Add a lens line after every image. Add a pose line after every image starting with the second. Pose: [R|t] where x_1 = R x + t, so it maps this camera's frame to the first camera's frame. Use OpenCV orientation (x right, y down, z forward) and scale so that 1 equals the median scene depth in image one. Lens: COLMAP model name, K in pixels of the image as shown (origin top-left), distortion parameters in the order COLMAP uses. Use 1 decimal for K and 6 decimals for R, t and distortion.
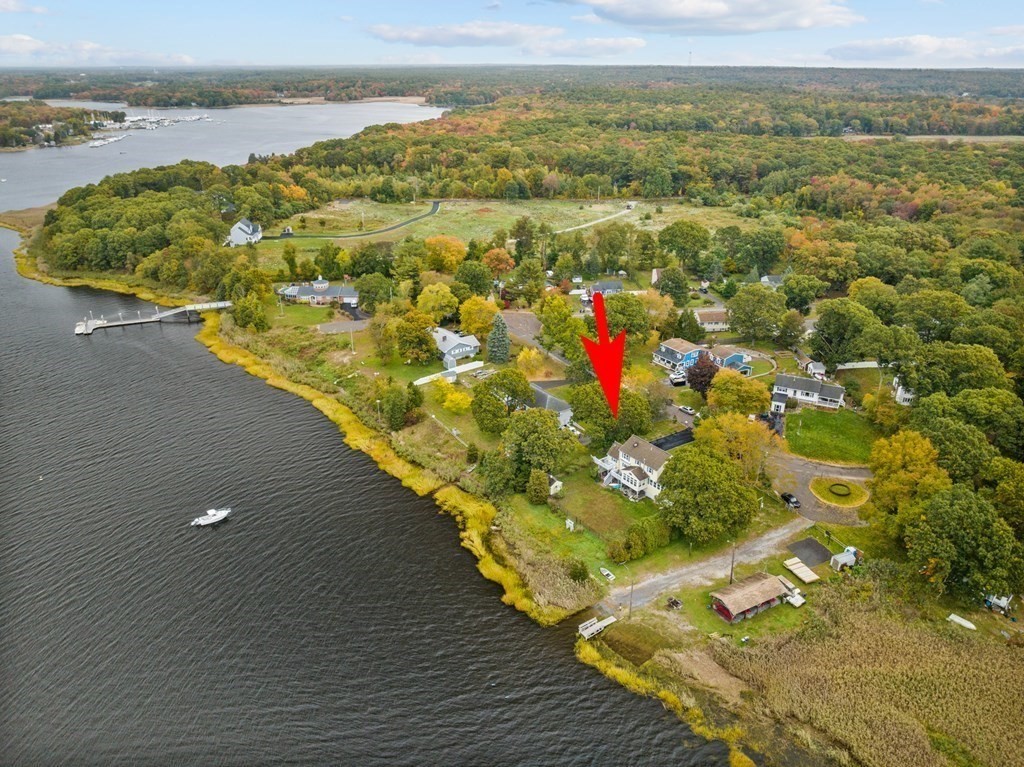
lens RADIAL K [[714.4, 0, 512.0], [0, 714.4, 383.5], [0, 0, 1]] dist [-0.049718, 0.019988]
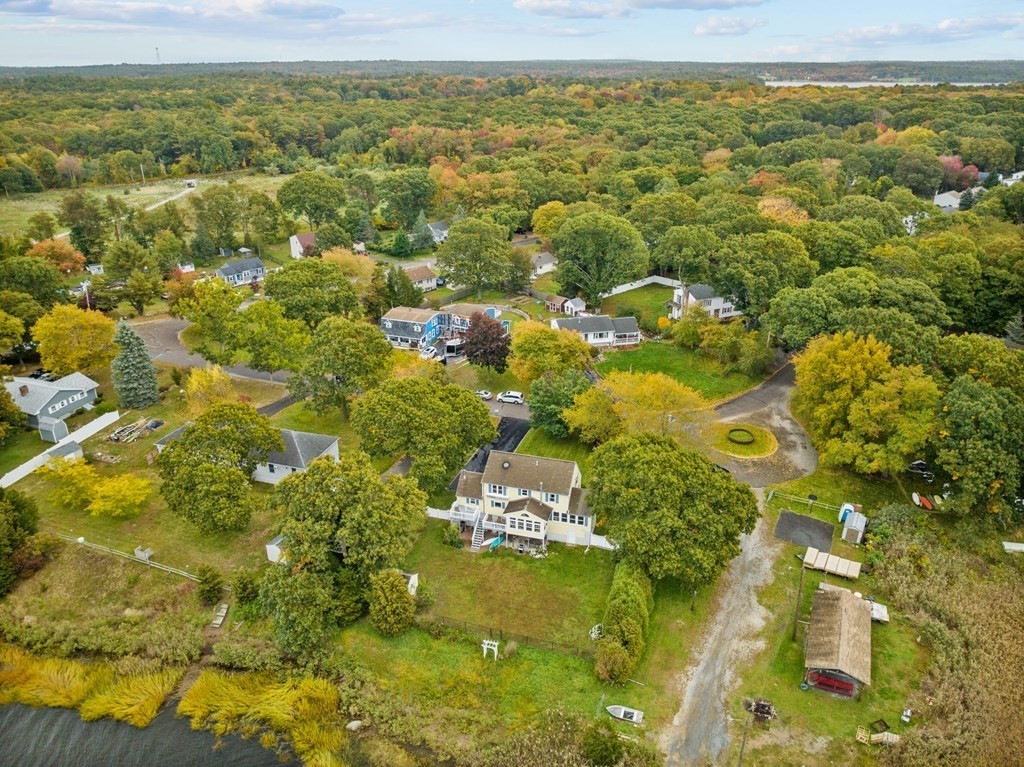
lens RADIAL K [[714.4, 0, 512.0], [0, 714.4, 383.5], [0, 0, 1]] dist [-0.049718, 0.019988]
pose [[0.791584, -0.251462, 0.556921, -0.097260], [0.249275, 0.965005, 0.081412, -0.019100], [-0.557904, 0.074382, 0.826566, 0.355112]]
